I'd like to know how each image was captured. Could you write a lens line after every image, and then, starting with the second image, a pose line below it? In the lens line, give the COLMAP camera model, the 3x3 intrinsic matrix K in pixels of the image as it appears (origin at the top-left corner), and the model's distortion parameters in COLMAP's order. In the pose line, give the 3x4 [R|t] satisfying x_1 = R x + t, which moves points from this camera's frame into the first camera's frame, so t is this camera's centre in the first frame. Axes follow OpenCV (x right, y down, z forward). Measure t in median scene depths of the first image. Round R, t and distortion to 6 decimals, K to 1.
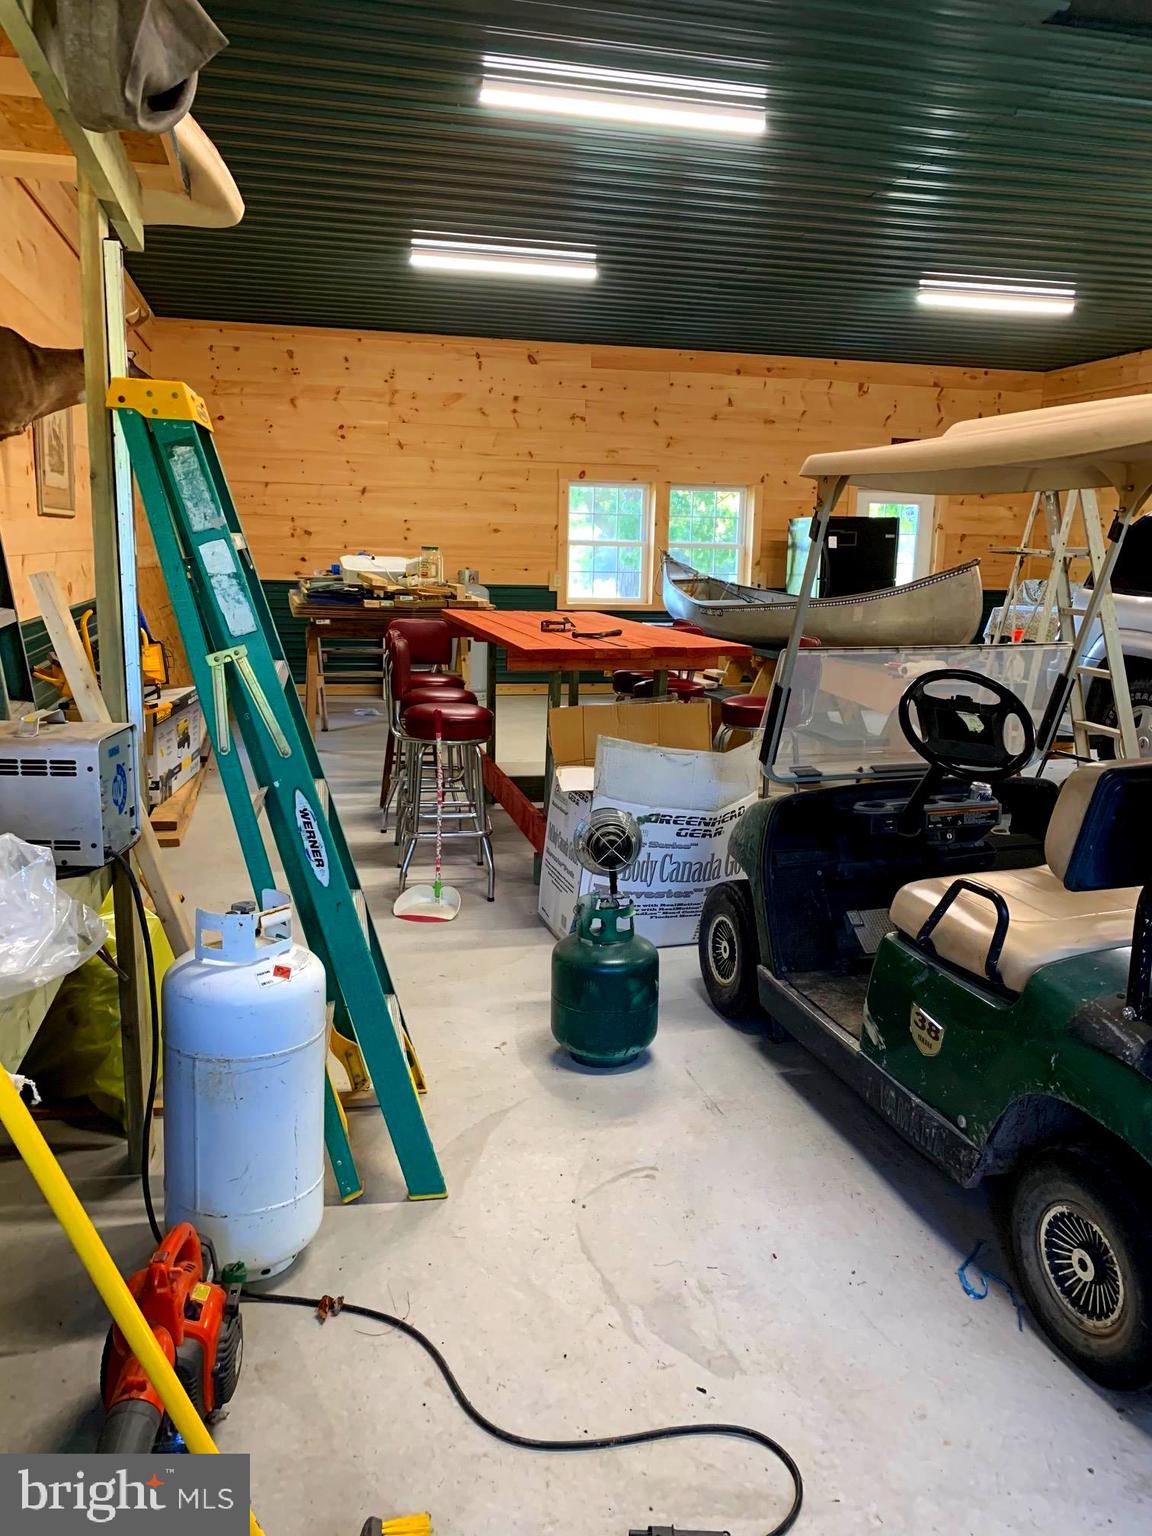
lens RADIAL K [[1170.7, 0, 579.7], [0, 1170.7, 777.0], [0, 0, 1]] dist [0.027905, -0.036303]
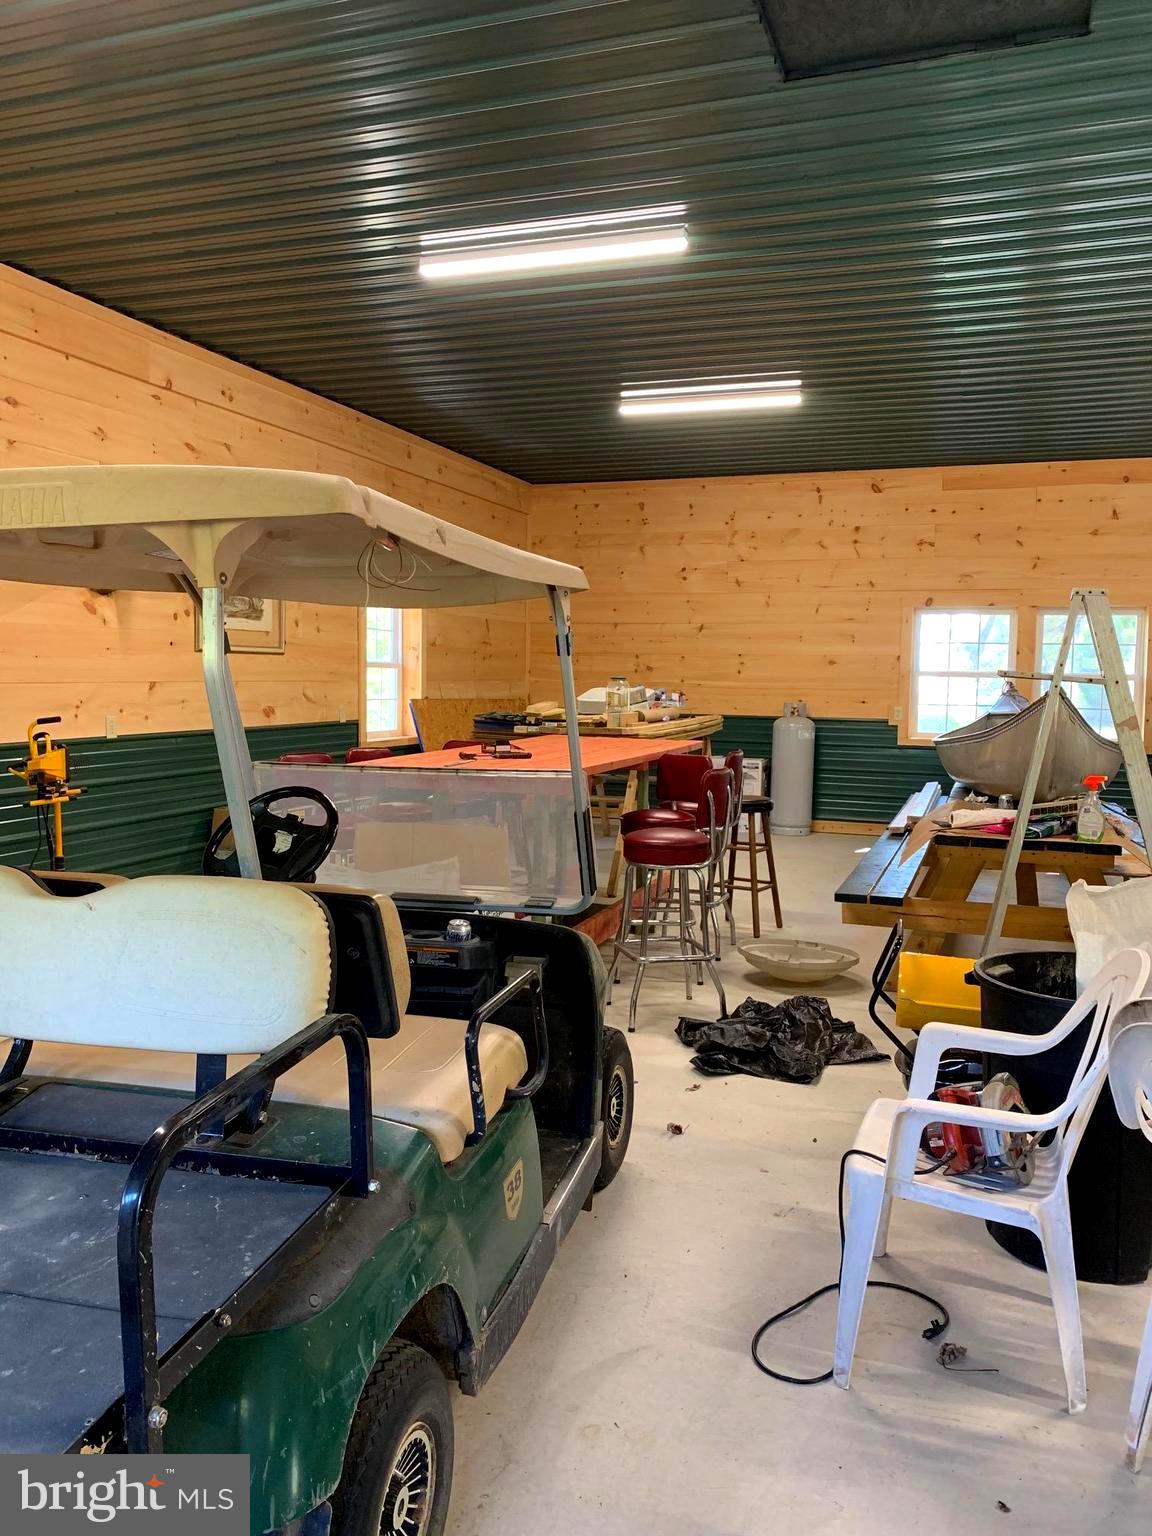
lens RADIAL K [[1170.7, 0, 582.0], [0, 1170.7, 769.4], [0, 0, 1]] dist [0.027905, -0.036303]
pose [[0.852590, 0.029175, -0.521765, 0.271337], [-0.093600, 0.990820, -0.097545, -0.009467], [0.514129, 0.132004, 0.847494, 0.087904]]
